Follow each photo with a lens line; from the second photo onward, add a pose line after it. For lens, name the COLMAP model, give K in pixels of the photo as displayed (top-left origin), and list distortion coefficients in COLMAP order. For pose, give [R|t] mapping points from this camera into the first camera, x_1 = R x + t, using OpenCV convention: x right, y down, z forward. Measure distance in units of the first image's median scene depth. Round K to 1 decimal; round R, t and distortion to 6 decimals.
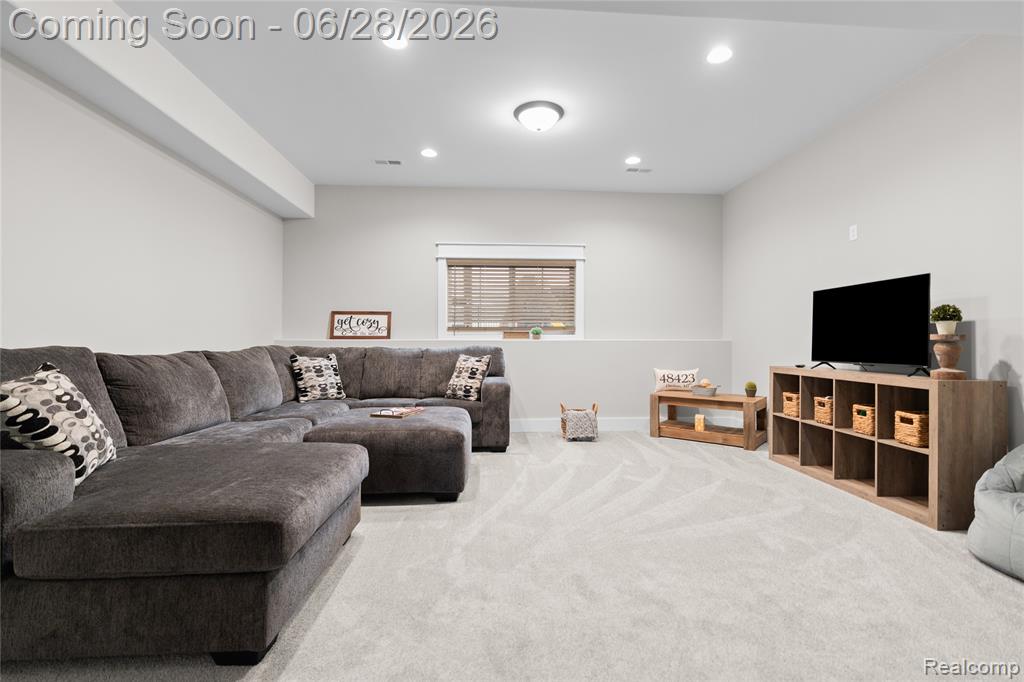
lens RADIAL K [[460.3, 0, 529.8], [0, 460.3, 328.8], [0, 0, 1]] dist [-0.014994, 0.005810]
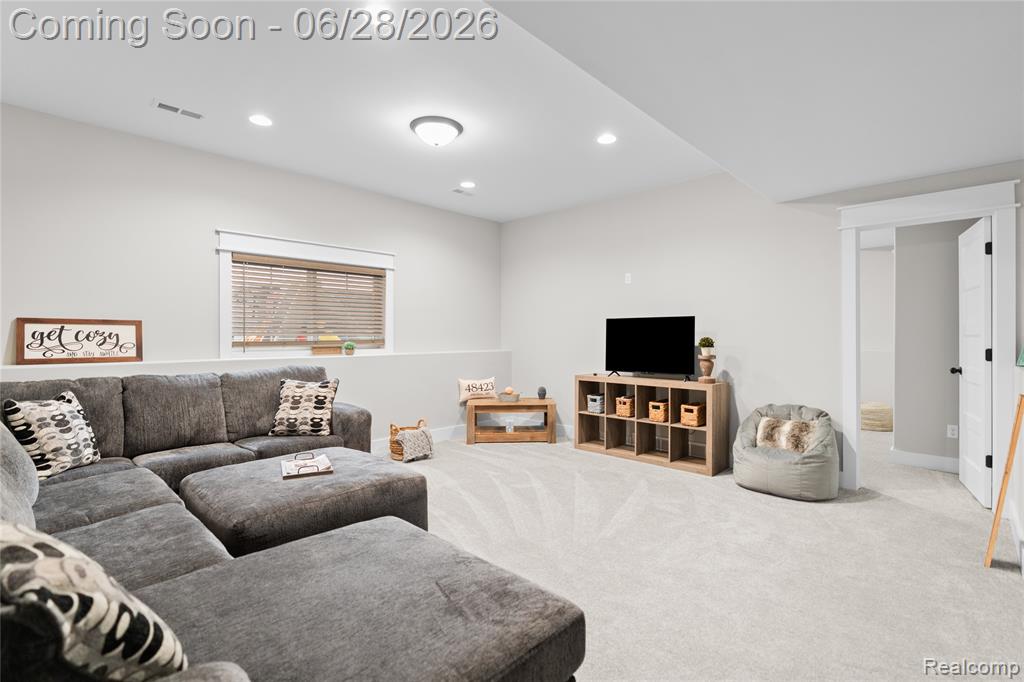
lens RADIAL K [[460.3, 0, 523.5], [0, 460.3, 326.9], [0, 0, 1]] dist [-0.014994, 0.005810]
pose [[0.741390, 0.013347, 0.670941, -0.388250], [-0.019106, 0.999817, 0.001223, -0.045665], [-0.670802, -0.013726, 0.741509, 0.130250]]
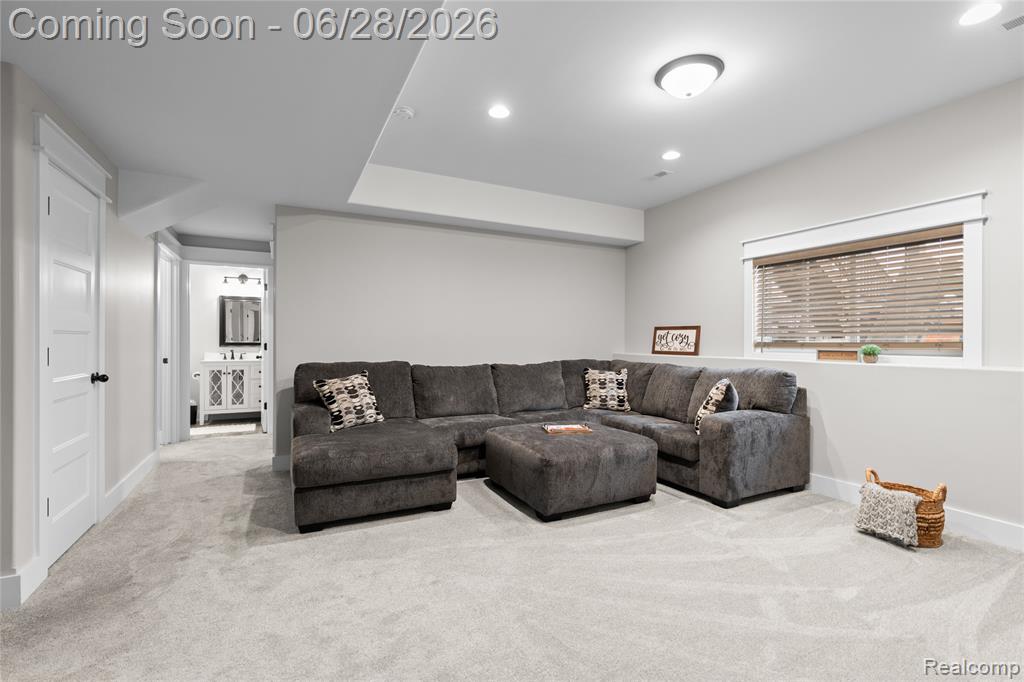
lens RADIAL K [[460.3, 0, 515.5], [0, 460.3, 336.0], [0, 0, 1]] dist [-0.014994, 0.005810]
pose [[0.375322, -0.006231, -0.926874, 0.487760], [0.021165, 0.999774, 0.001849, -0.030718], [0.926653, -0.020311, 0.375369, 0.349759]]
